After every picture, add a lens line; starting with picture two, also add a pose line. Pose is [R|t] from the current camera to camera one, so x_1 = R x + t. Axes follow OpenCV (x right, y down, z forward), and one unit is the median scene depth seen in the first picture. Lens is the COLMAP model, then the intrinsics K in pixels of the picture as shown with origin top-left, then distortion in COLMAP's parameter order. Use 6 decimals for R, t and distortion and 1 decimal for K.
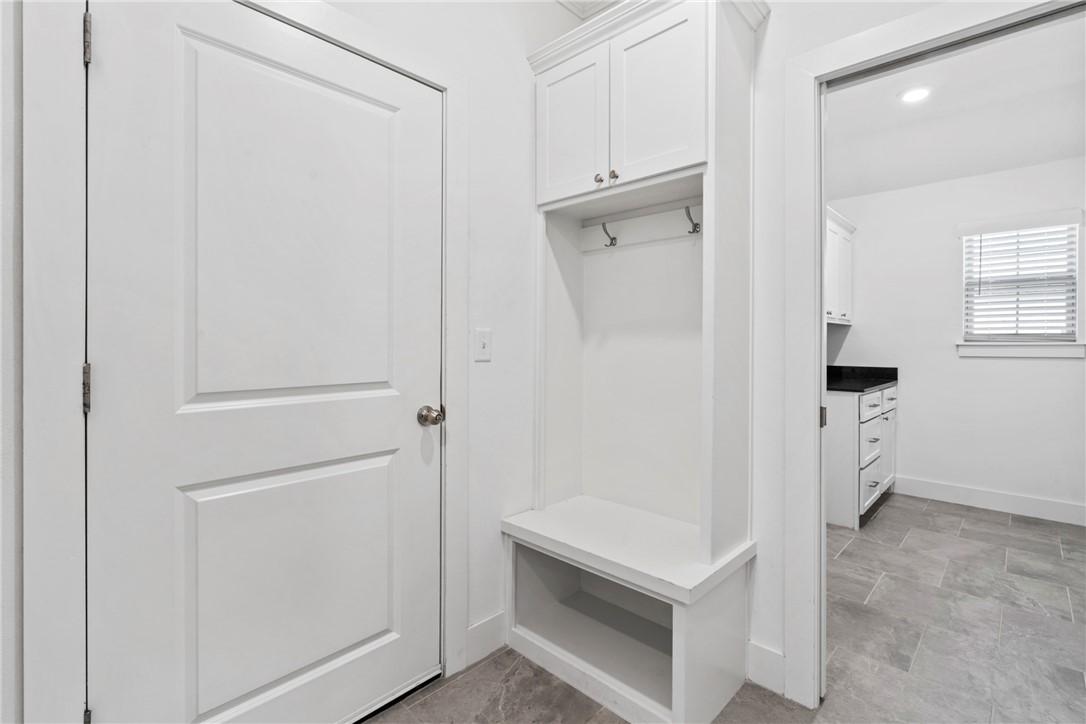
lens RADIAL K [[493.7, 0, 547.5], [0, 493.7, 345.2], [0, 0, 1]] dist [0.002085, -0.000999]
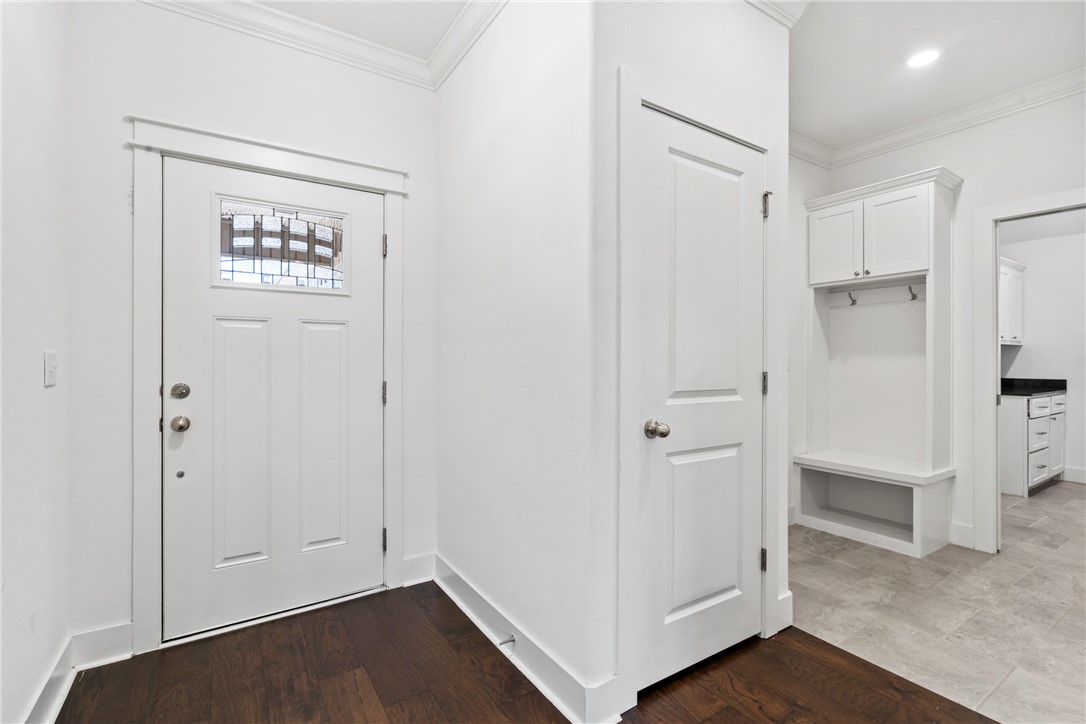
lens RADIAL K [[493.7, 0, 542.3], [0, 493.7, 361.4], [0, 0, 1]] dist [0.002085, -0.000999]
pose [[0.974003, -0.002119, -0.226525, -0.363307], [0.001784, 0.999997, -0.001684, -0.000904], [0.226528, 0.001236, 0.974004, -0.629597]]
